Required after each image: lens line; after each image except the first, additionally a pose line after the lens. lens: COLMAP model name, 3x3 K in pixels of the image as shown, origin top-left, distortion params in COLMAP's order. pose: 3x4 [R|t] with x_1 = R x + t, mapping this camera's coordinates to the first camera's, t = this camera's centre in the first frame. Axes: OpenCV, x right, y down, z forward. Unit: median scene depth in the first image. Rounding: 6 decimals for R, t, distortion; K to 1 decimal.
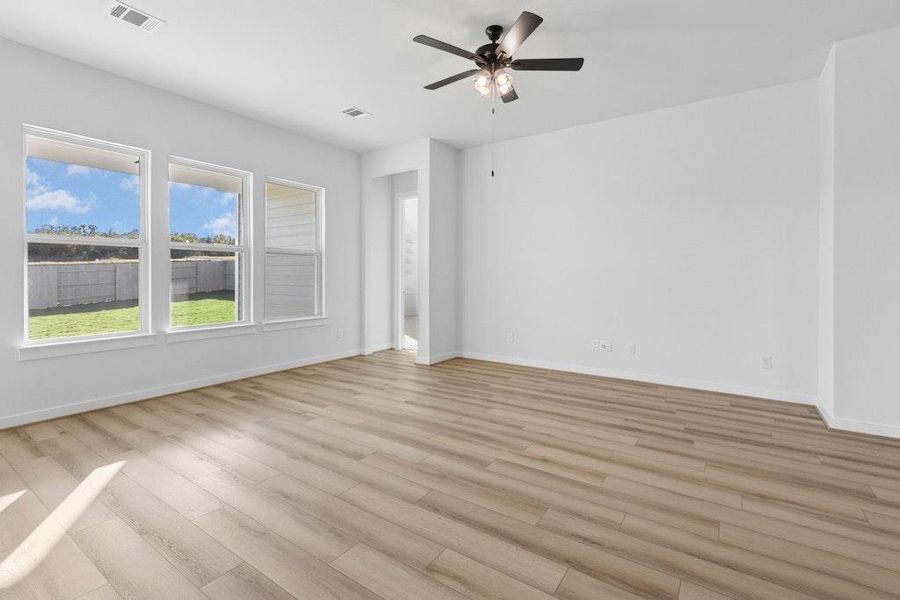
lens RADIAL K [[411.1, 0, 459.7], [0, 411.1, 275.6], [0, 0, 1]] dist [-0.004612, -0.000531]
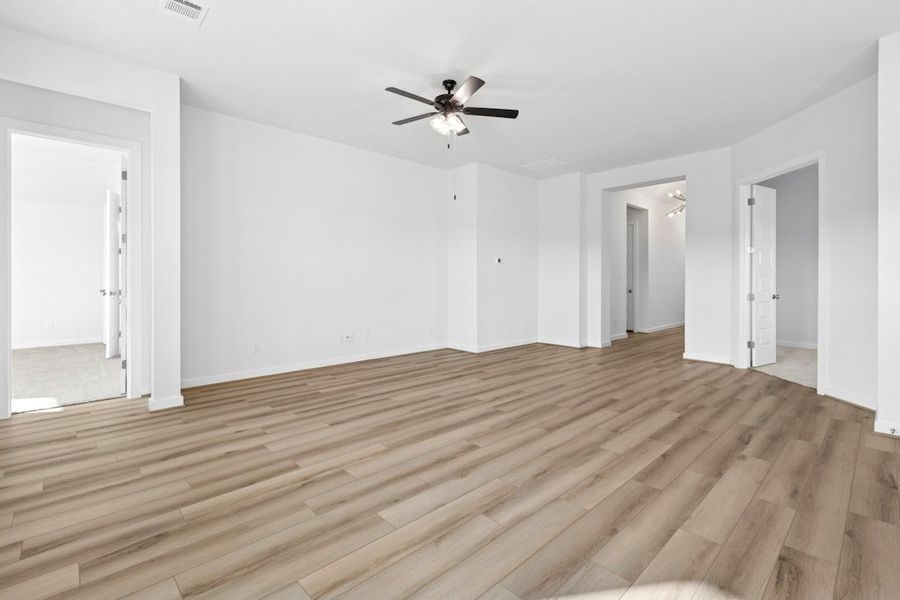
lens RADIAL K [[411.8, 0, 447.6], [0, 411.8, 277.1], [0, 0, 1]] dist [0.001007, 0.000127]
pose [[0.225723, -0.001071, 0.974191, -1.017853], [-0.001252, 0.999998, 0.001389, -0.001621], [-0.974191, -0.001533, 0.225722, 0.641034]]
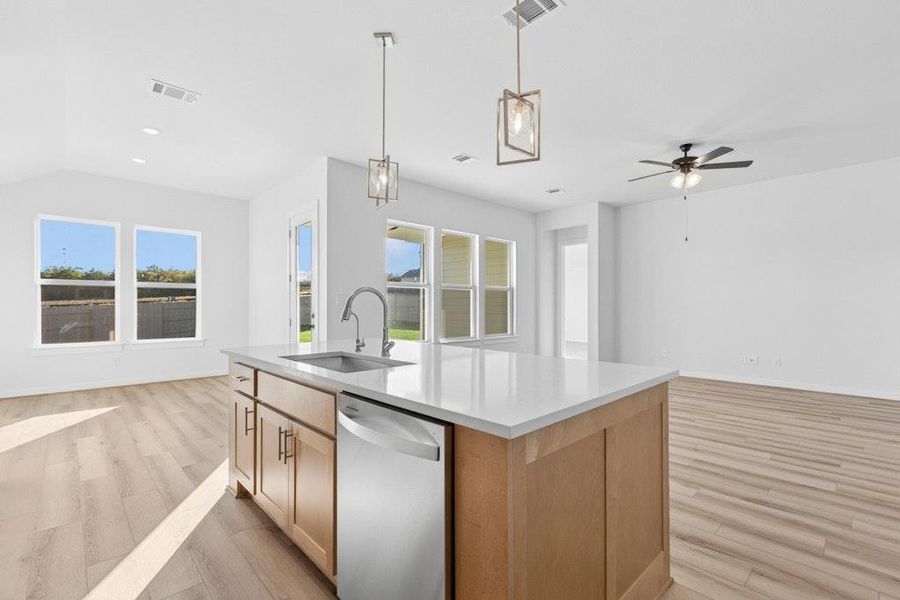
lens RADIAL K [[405.4, 0, 457.9], [0, 405.4, 305.0], [0, 0, 1]] dist [0.002975, 0.000783]
pose [[0.977869, -0.006318, -0.209122, -0.384115], [0.005809, 0.999978, -0.003050, 0.000228], [0.209137, 0.001768, 0.977885, -0.584930]]
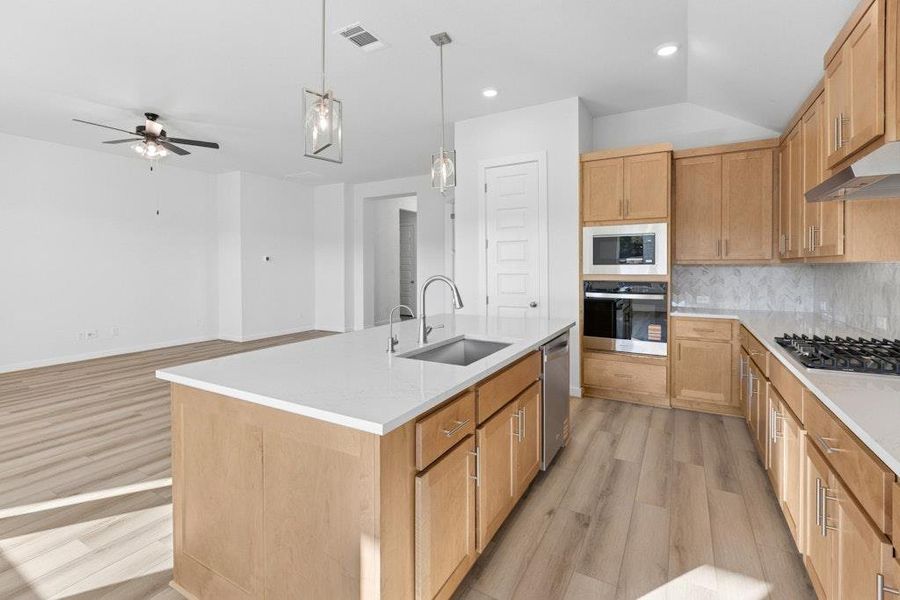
lens RADIAL K [[412.5, 0, 446.1], [0, 412.5, 270.9], [0, 0, 1]] dist [0.001151, 0.000241]
pose [[-0.068308, -0.018962, 0.997484, -1.316793], [0.002813, 0.999812, 0.019199, -0.052377], [-0.997660, 0.004117, -0.068242, 0.041793]]
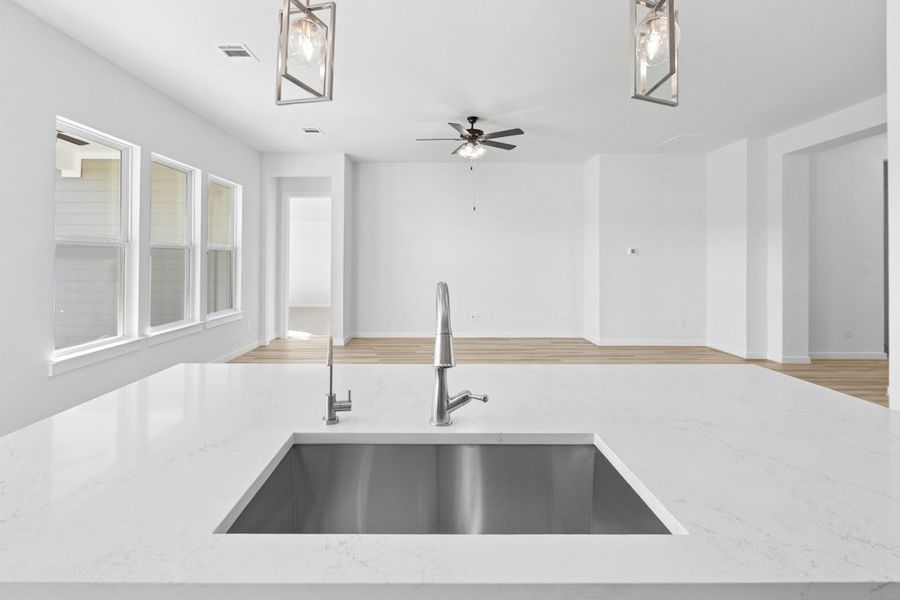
lens RADIAL K [[419.8, 0, 438.2], [0, 419.8, 258.1], [0, 0, 1]] dist [0.005104, -0.000123]
pose [[0.830960, -0.001678, 0.556329, -0.819833], [0.003226, 0.999993, -0.001803, -0.047585], [-0.556323, 0.003293, 0.830960, -0.234889]]
